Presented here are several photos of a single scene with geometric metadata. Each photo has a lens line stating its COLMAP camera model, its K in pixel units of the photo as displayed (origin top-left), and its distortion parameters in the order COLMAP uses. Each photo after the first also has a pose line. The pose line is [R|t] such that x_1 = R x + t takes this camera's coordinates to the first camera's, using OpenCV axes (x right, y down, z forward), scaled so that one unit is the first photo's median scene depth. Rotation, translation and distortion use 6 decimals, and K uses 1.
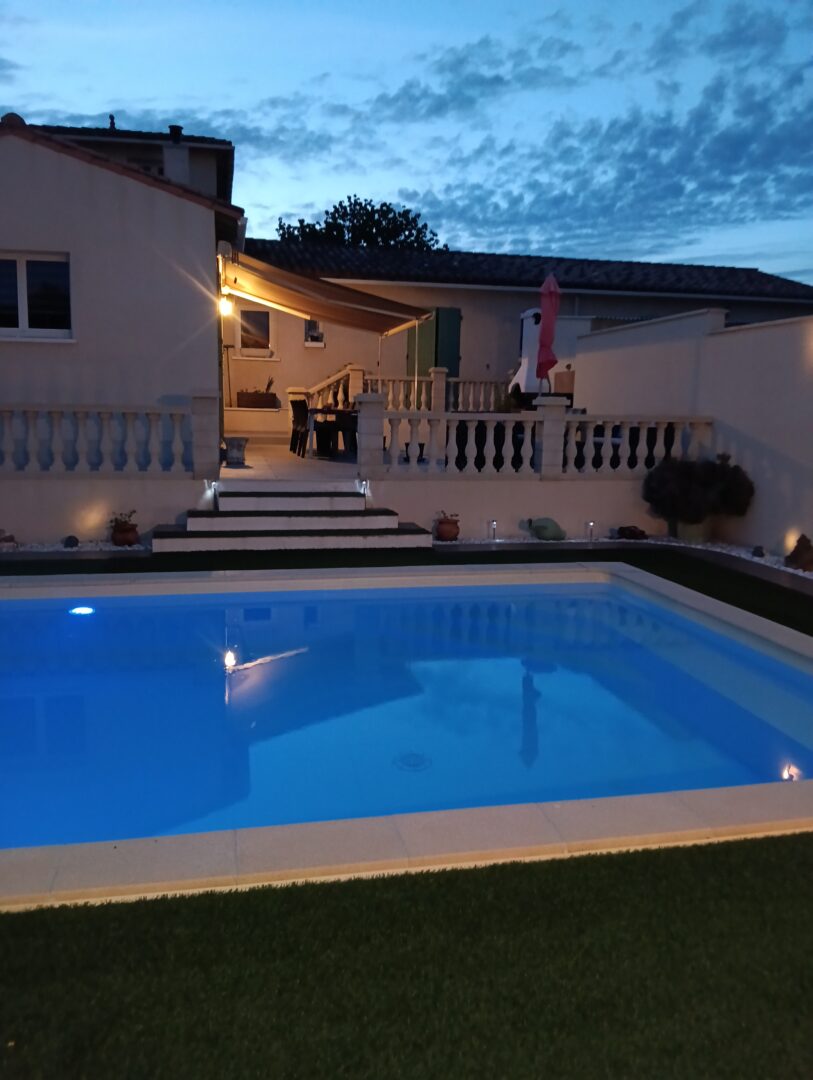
lens RADIAL K [[806.4, 0, 406.5], [0, 806.4, 540.0], [0, 0, 1]] dist [-0.011678, -0.004870]
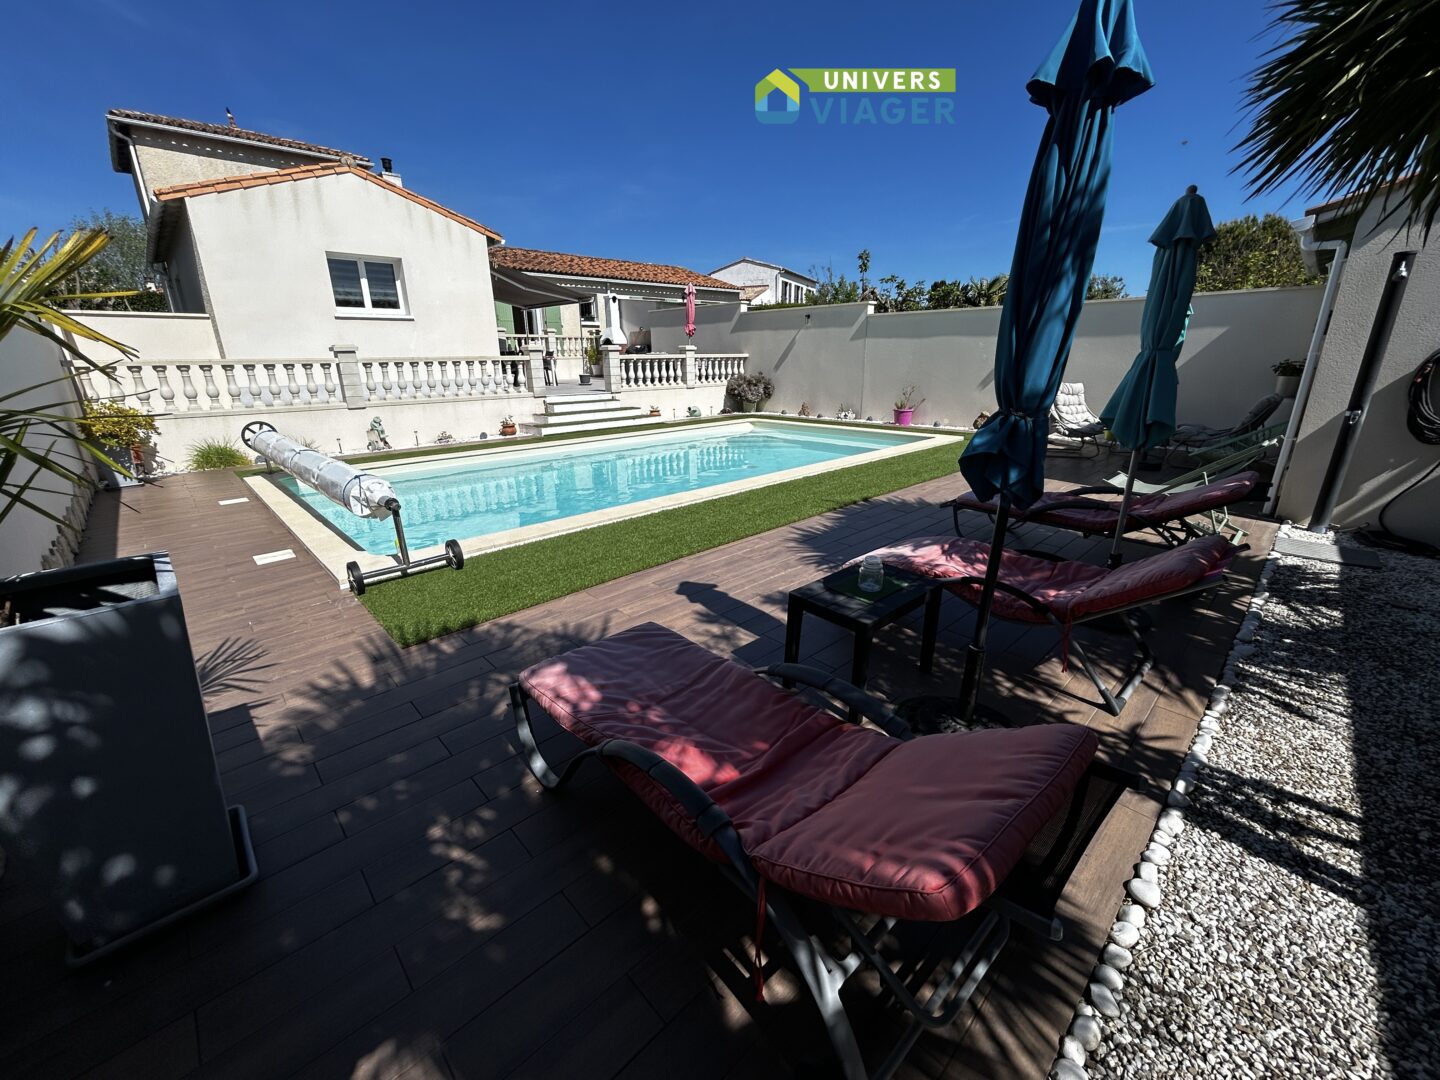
lens RADIAL K [[577.4, 0, 720.0], [0, 577.4, 540.0], [0, 0, 1]] dist [-0.001659, -0.000138]
pose [[0.867083, -0.183203, 0.463253, -0.520361], [0.104401, 0.976099, 0.190608, 0.034678], [-0.487100, -0.116909, 0.865486, -0.368682]]
